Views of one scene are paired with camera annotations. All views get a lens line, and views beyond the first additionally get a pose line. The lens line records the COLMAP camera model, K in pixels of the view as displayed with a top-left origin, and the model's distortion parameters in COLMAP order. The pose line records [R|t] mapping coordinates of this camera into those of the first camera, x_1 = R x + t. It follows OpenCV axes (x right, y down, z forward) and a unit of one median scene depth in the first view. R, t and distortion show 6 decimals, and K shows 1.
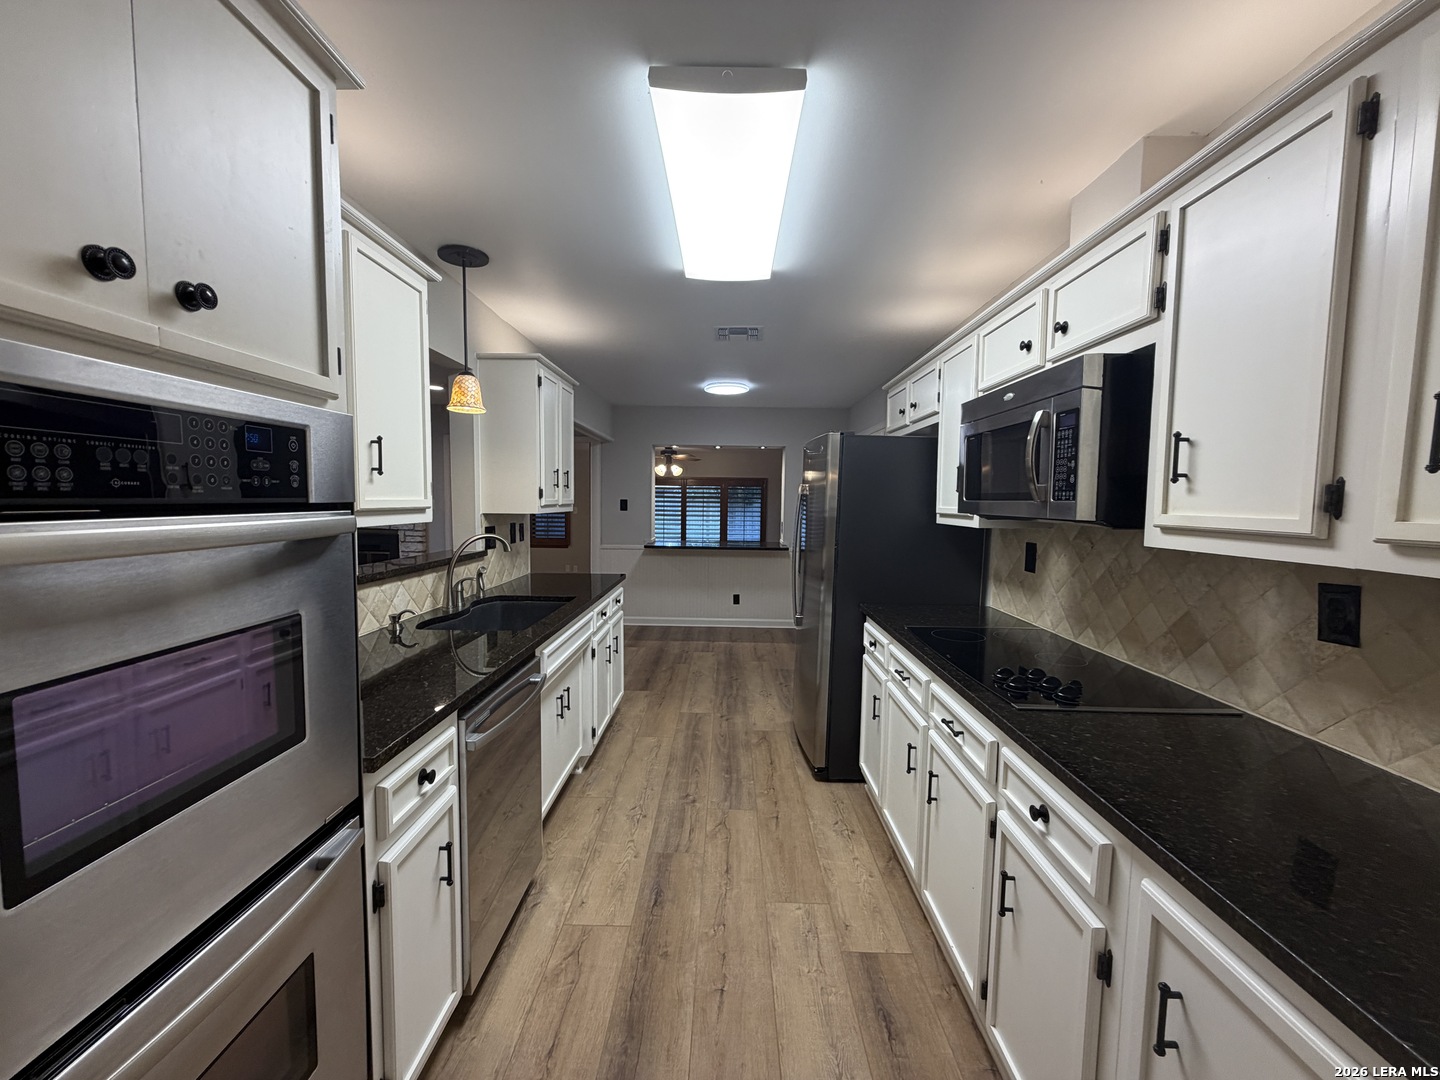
lens RADIAL K [[572.8, 0, 721.6], [0, 572.8, 541.0], [0, 0, 1]] dist [0.000757, 0.000052]
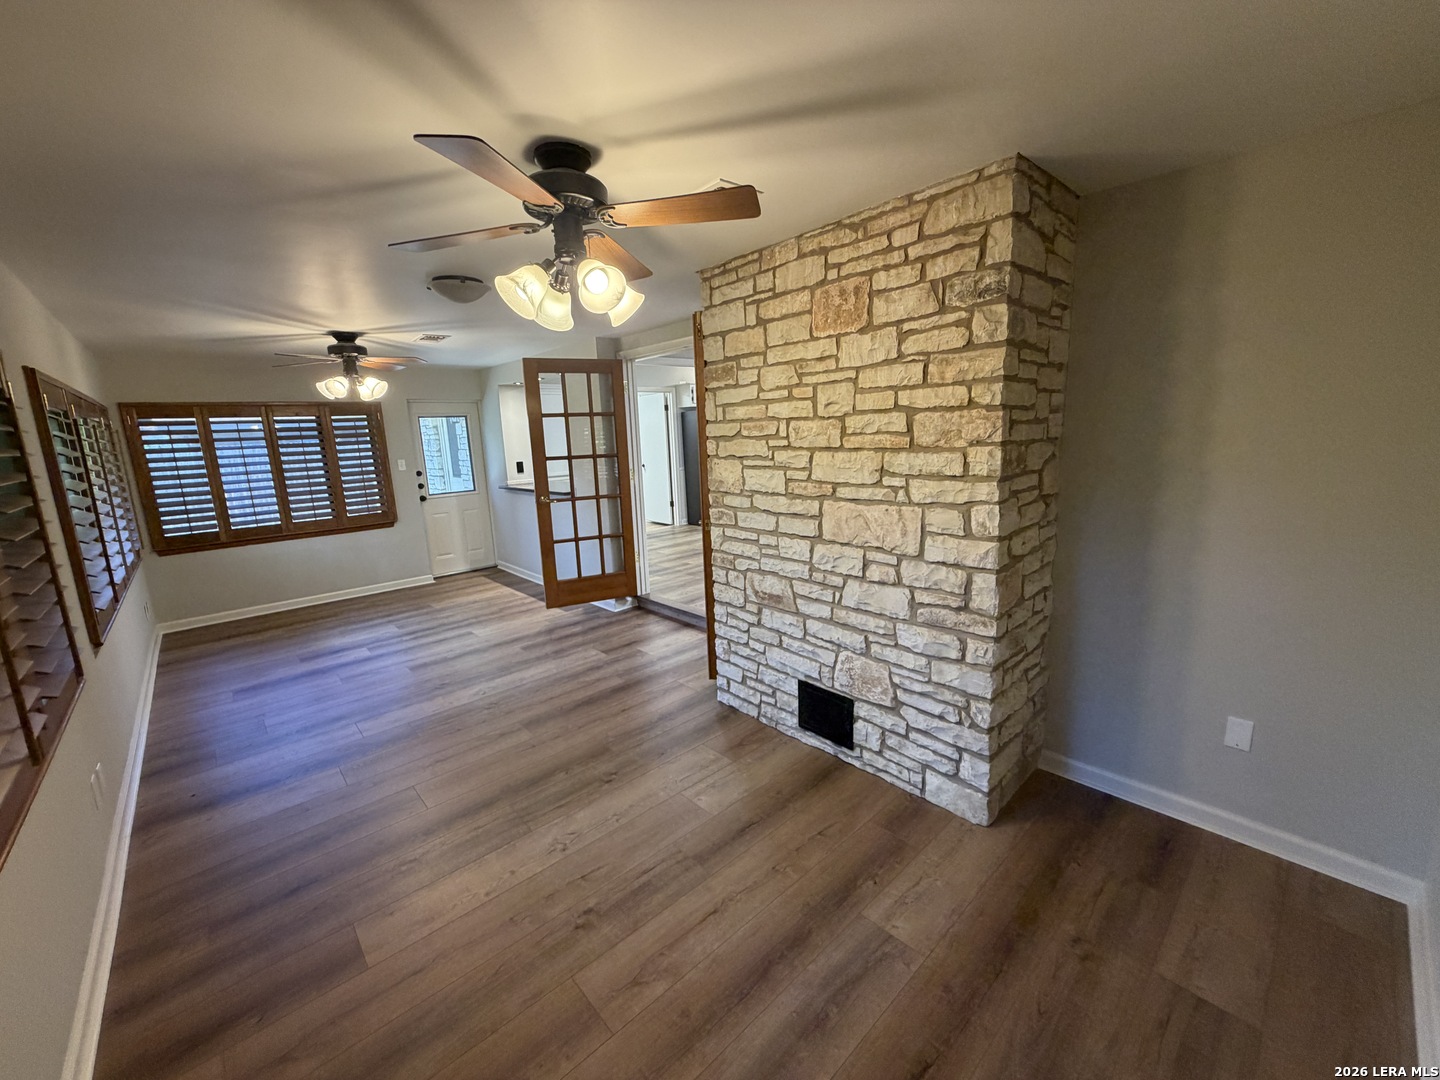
lens RADIAL K [[572.8, 0, 721.1], [0, 572.8, 541.1], [0, 0, 1]] dist [0.000757, 0.000052]
pose [[0.726588, -0.164816, 0.667012, -0.212617], [0.094331, 0.985539, 0.140765, -0.033954], [-0.680567, -0.039358, 0.731628, 0.423607]]
